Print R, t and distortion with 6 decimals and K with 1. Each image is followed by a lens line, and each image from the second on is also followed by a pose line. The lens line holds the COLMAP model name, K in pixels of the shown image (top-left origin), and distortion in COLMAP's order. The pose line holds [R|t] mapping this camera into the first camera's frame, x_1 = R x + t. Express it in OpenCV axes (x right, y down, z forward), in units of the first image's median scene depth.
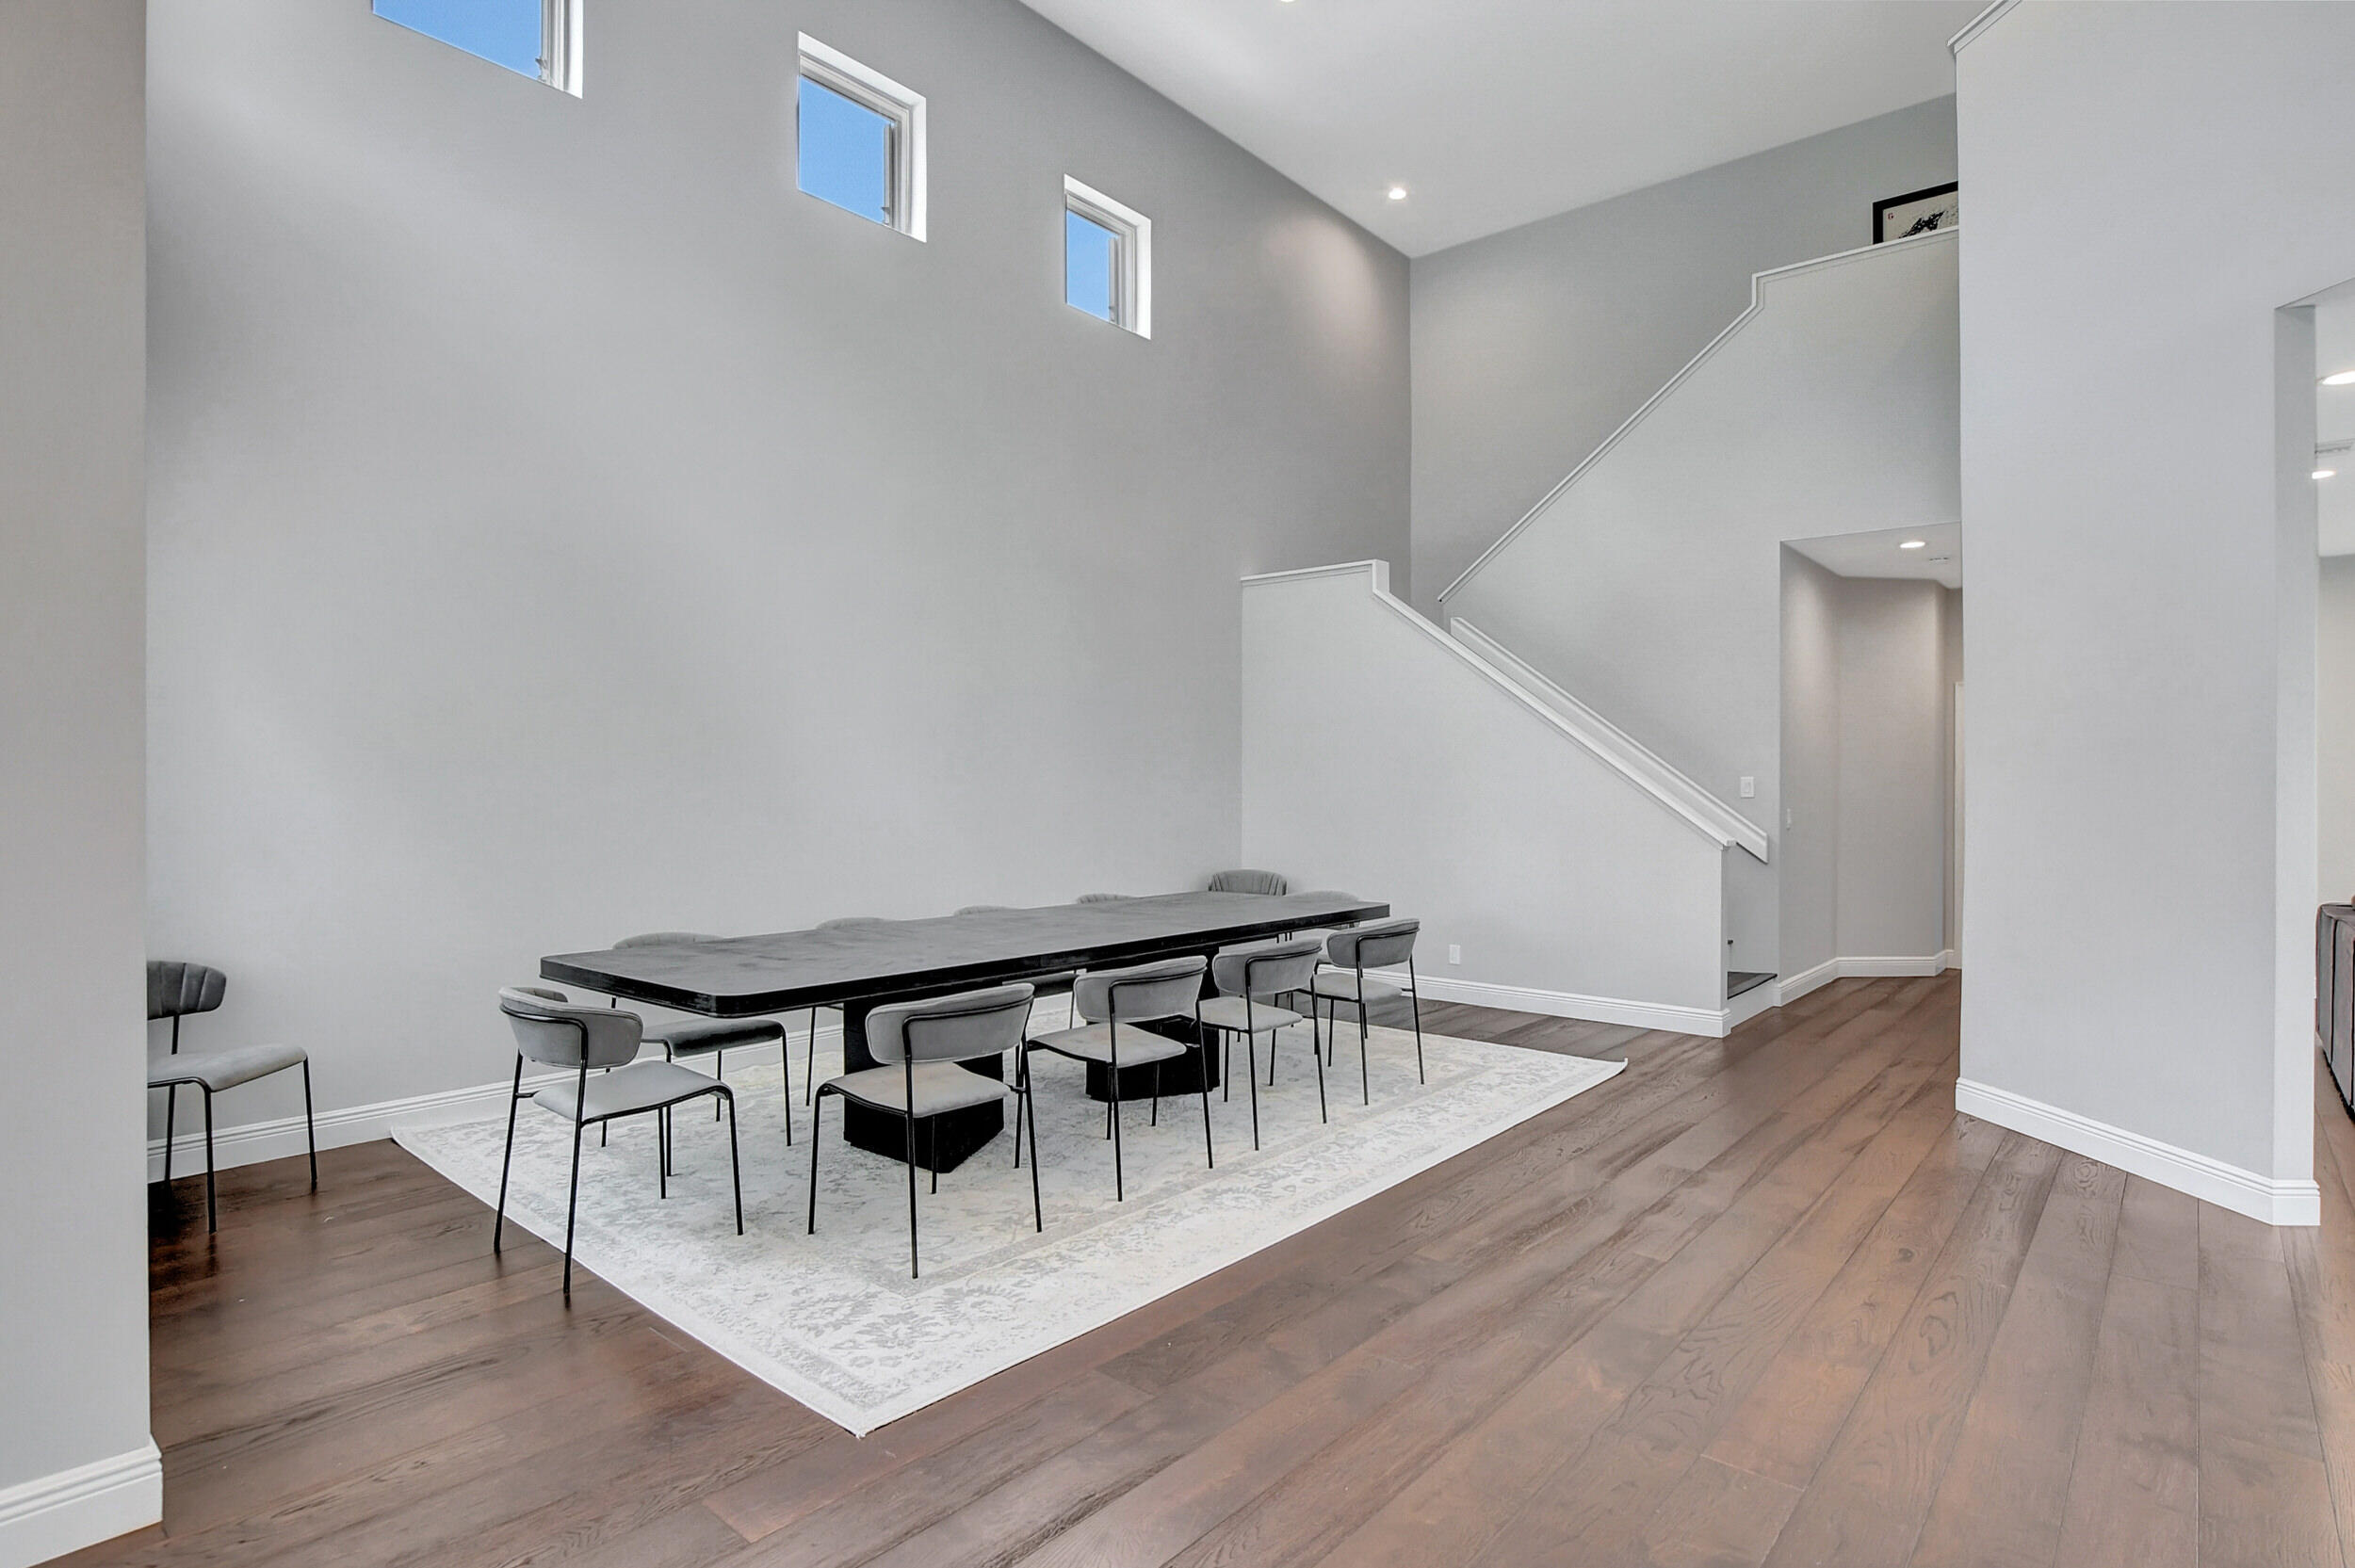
lens RADIAL K [[1208.9, 0, 1175.7], [0, 1208.9, 791.6], [0, 0, 1]] dist [-0.002059, -0.000222]
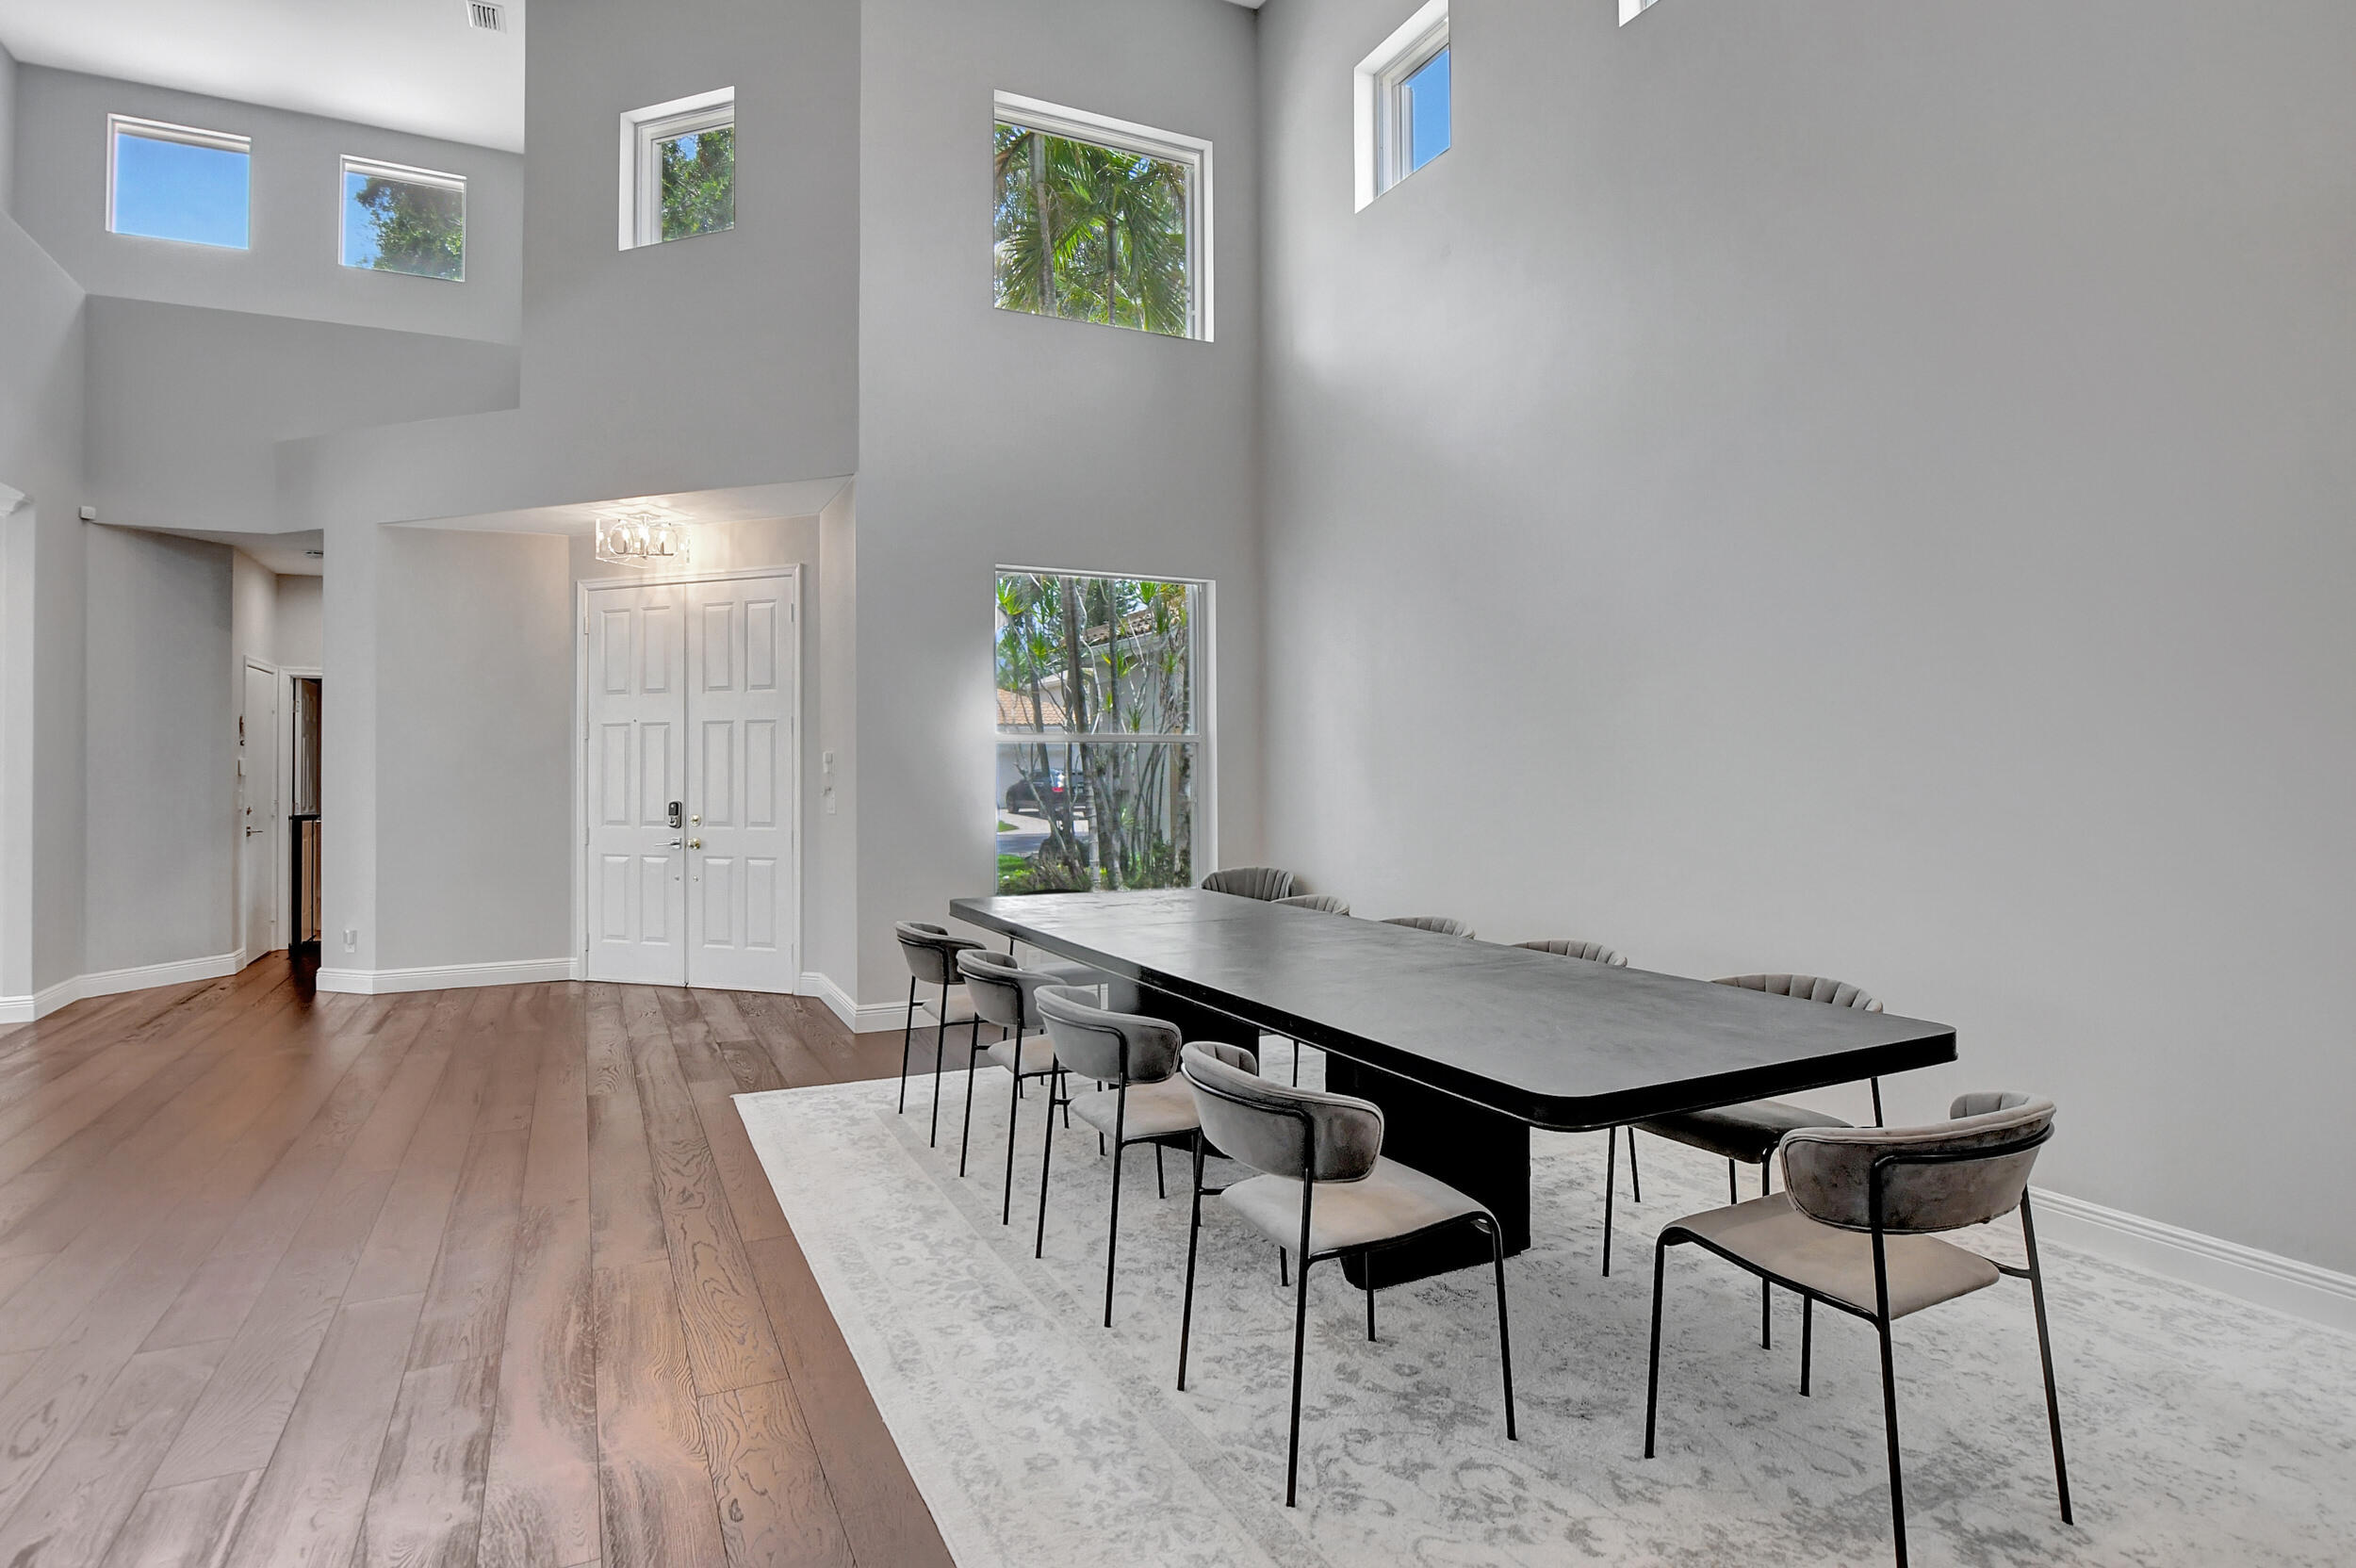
lens RADIAL K [[1209.5, 0, 1175.6], [0, 1209.5, 773.0], [0, 0, 1]] dist [-0.002059, -0.000222]
pose [[-0.397206, 0.005398, -0.917714, 0.812824], [0.007361, 0.999969, 0.002696, -0.006602], [0.917700, -0.005684, -0.397234, 1.552824]]
